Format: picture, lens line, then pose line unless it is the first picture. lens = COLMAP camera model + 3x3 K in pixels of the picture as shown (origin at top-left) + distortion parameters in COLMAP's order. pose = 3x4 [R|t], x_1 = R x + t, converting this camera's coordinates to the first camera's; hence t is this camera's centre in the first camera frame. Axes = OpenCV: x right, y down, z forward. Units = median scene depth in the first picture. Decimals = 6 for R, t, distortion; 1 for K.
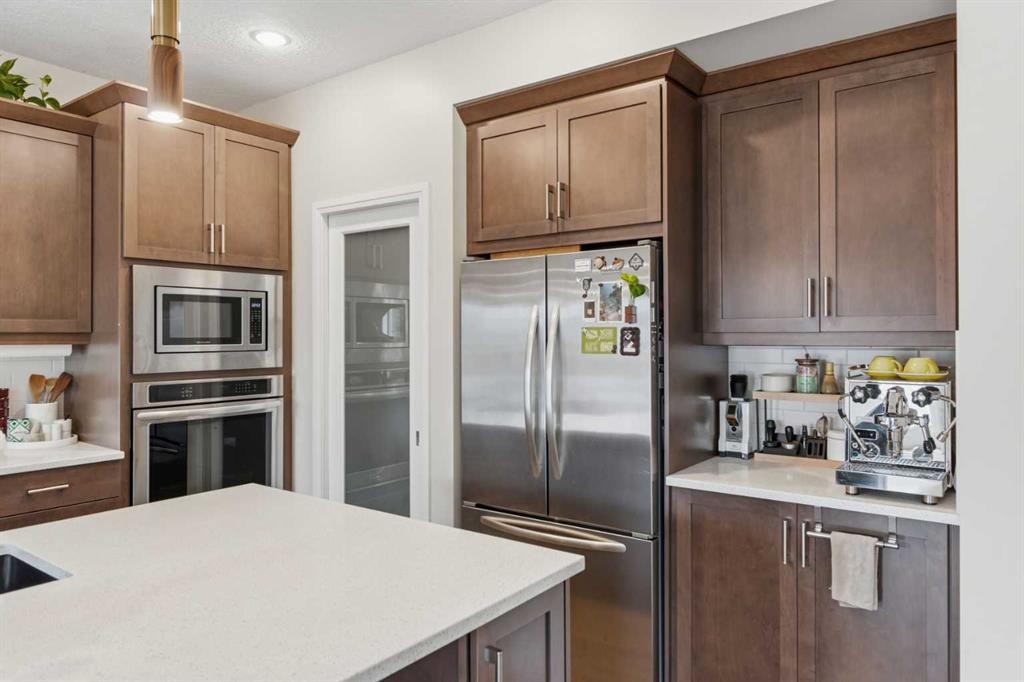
lens RADIAL K [[675.3, 0, 522.4], [0, 675.3, 333.7], [0, 0, 1]] dist [-0.012600, -0.009029]
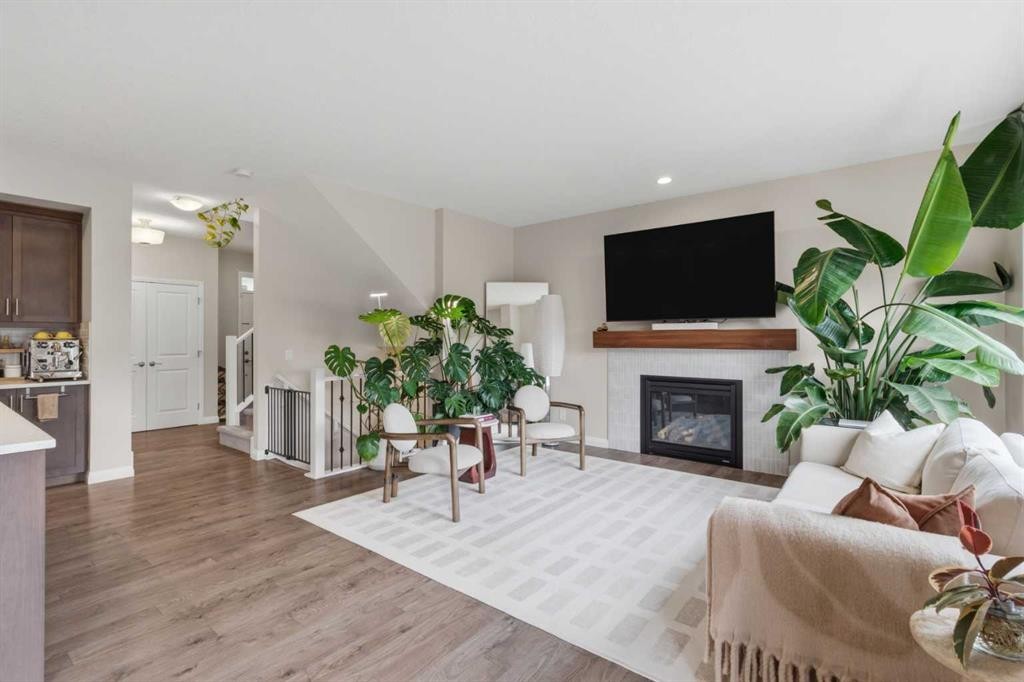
lens RADIAL K [[476.8, 0, 519.8], [0, 476.8, 333.6], [0, 0, 1]] dist [-0.002903, 0.001555]
pose [[0.027617, 0.010924, 0.999559, -0.938910], [-0.000705, 0.999940, -0.010908, 0.044860], [-0.999618, -0.000404, 0.027623, -0.663508]]
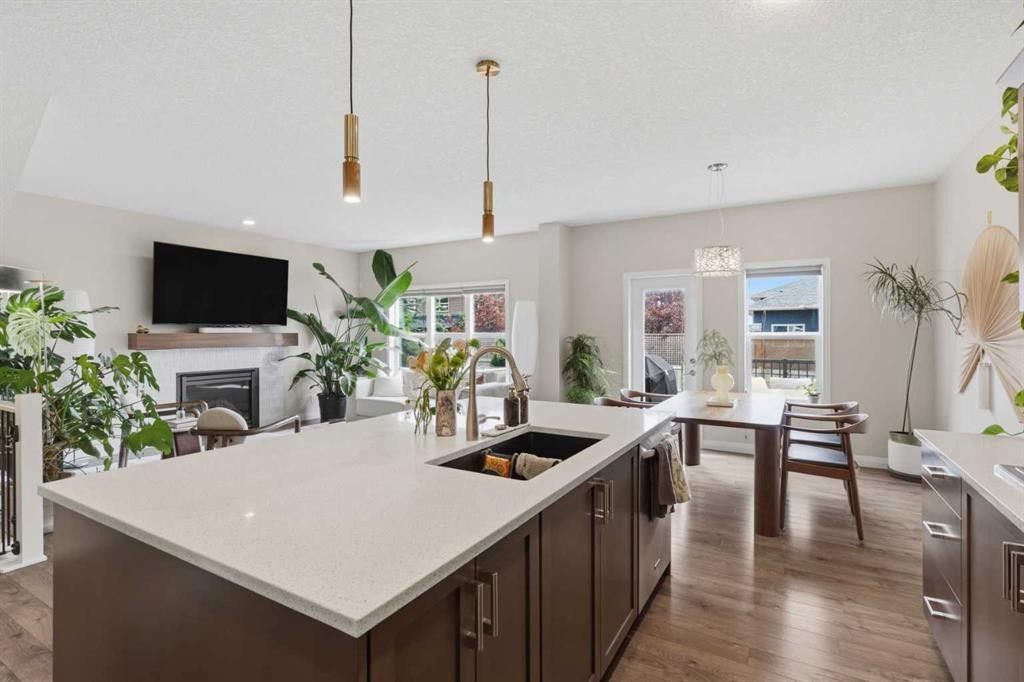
lens RADIAL K [[476.8, 0, 528.0], [0, 476.8, 330.3], [0, 0, 1]] dist [-0.002903, 0.001555]
pose [[-0.991995, 0.004177, -0.126210, -0.362304], [0.005267, 0.999952, -0.008304, 0.026901], [0.126169, -0.008902, -0.991969, 1.028240]]
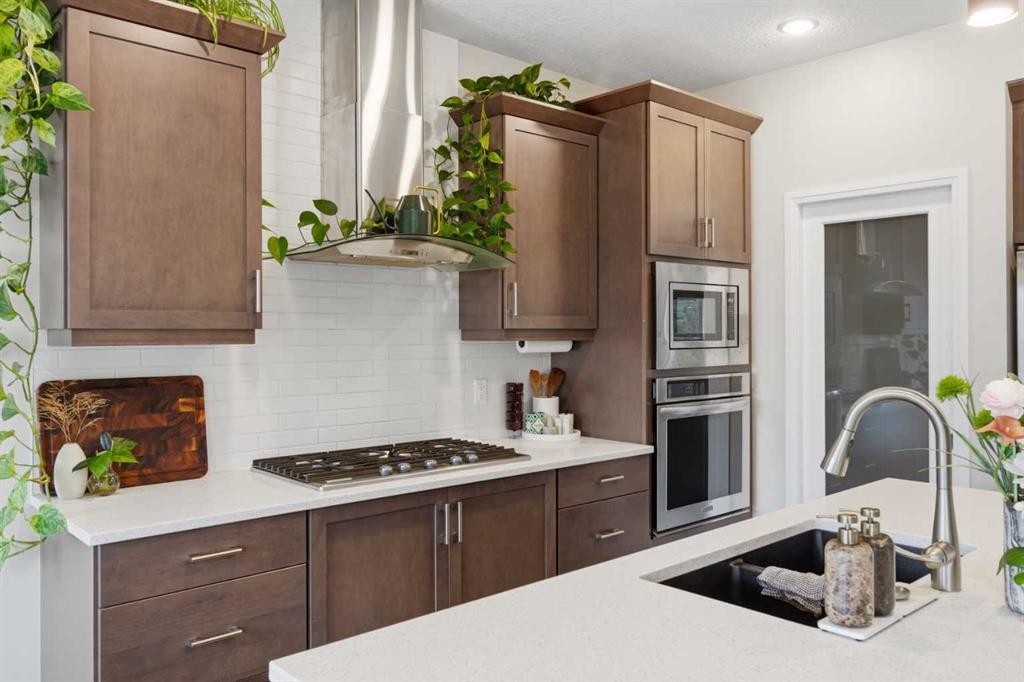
lens RADIAL K [[790.6, 0, 515.4], [0, 790.6, 337.4], [0, 0, 1]] dist [-0.024280, 0.017106]
pose [[0.978236, -0.002516, -0.207481, -0.528676], [0.003972, 0.999970, 0.006603, 0.002873], [0.207458, -0.007284, 0.978217, -0.201085]]
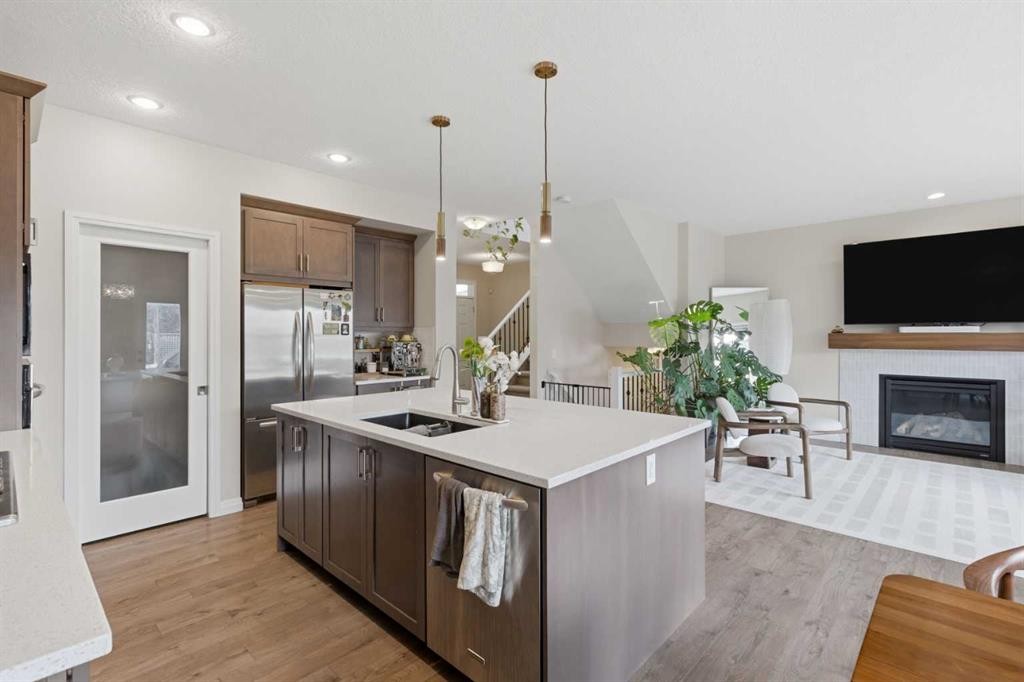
lens RADIAL K [[476.8, 0, 514.2], [0, 476.8, 335.4], [0, 0, 1]] dist [-0.002903, 0.001555]
pose [[0.115586, -0.001395, 0.993297, -1.209239], [-0.002040, 0.999997, 0.001642, 0.024291], [-0.993295, -0.002216, 0.115583, 0.146956]]
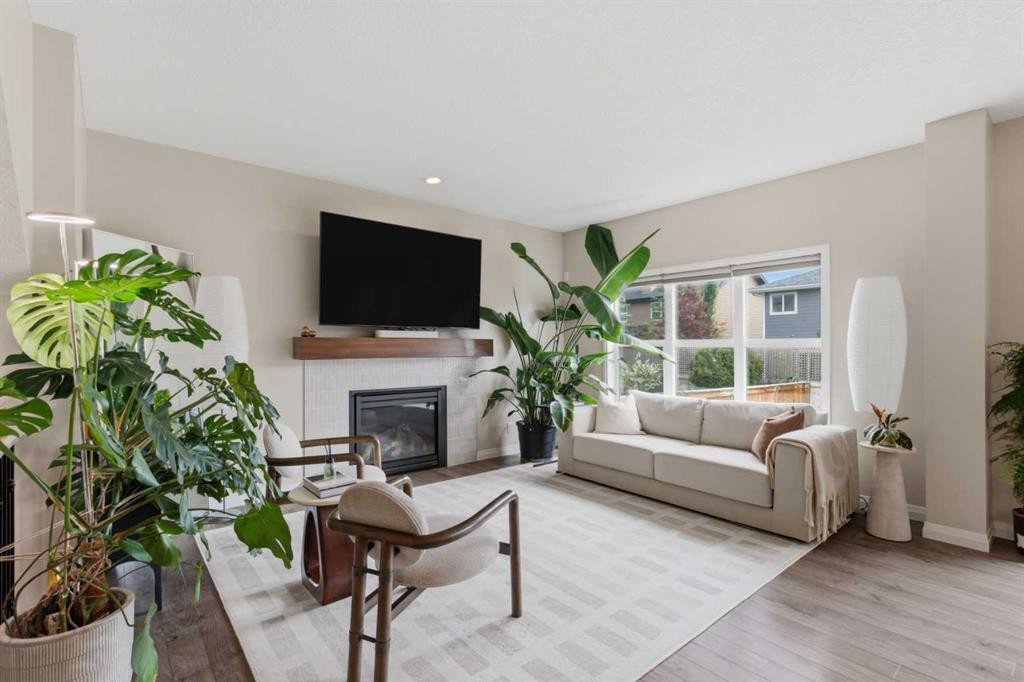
lens RADIAL K [[476.8, 0, 518.7], [0, 476.8, 346.6], [0, 0, 1]] dist [-0.002903, 0.001555]
pose [[-0.972807, 0.003488, 0.231593, -0.029774], [0.002817, 0.999991, -0.003227, 0.047722], [-0.231602, -0.002487, -0.972807, 0.226228]]
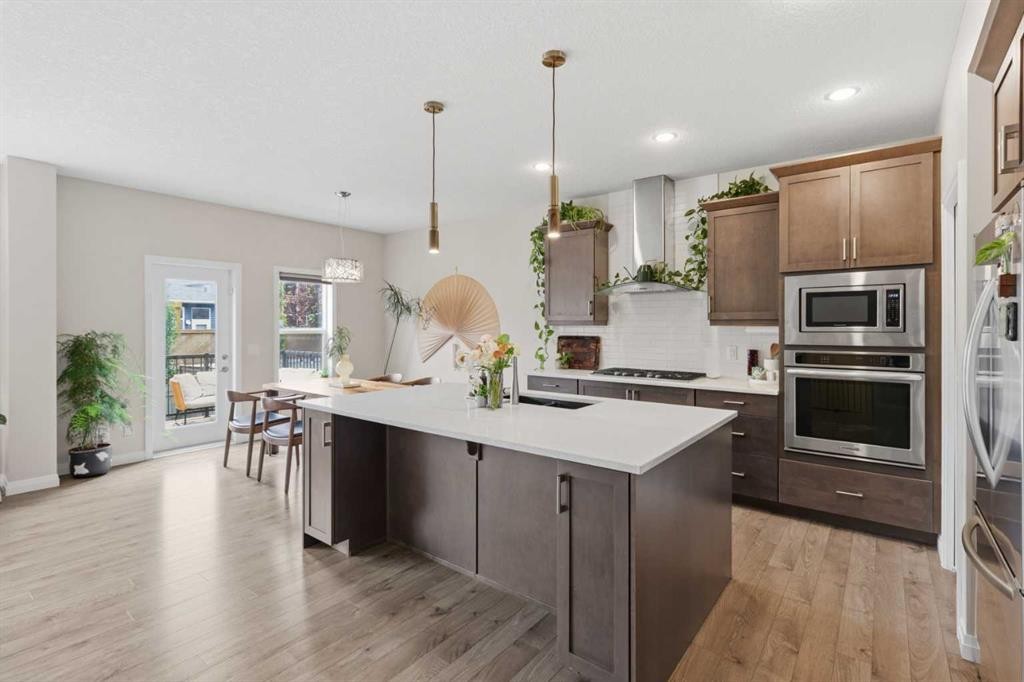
lens RADIAL K [[476.8, 0, 514.1], [0, 476.8, 330.6], [0, 0, 1]] dist [-0.002903, 0.001555]
pose [[-0.027417, 0.009403, -0.999580, 0.570768], [-0.000407, 0.999956, 0.009418, 0.016348], [0.999624, 0.000666, -0.027412, 0.373514]]
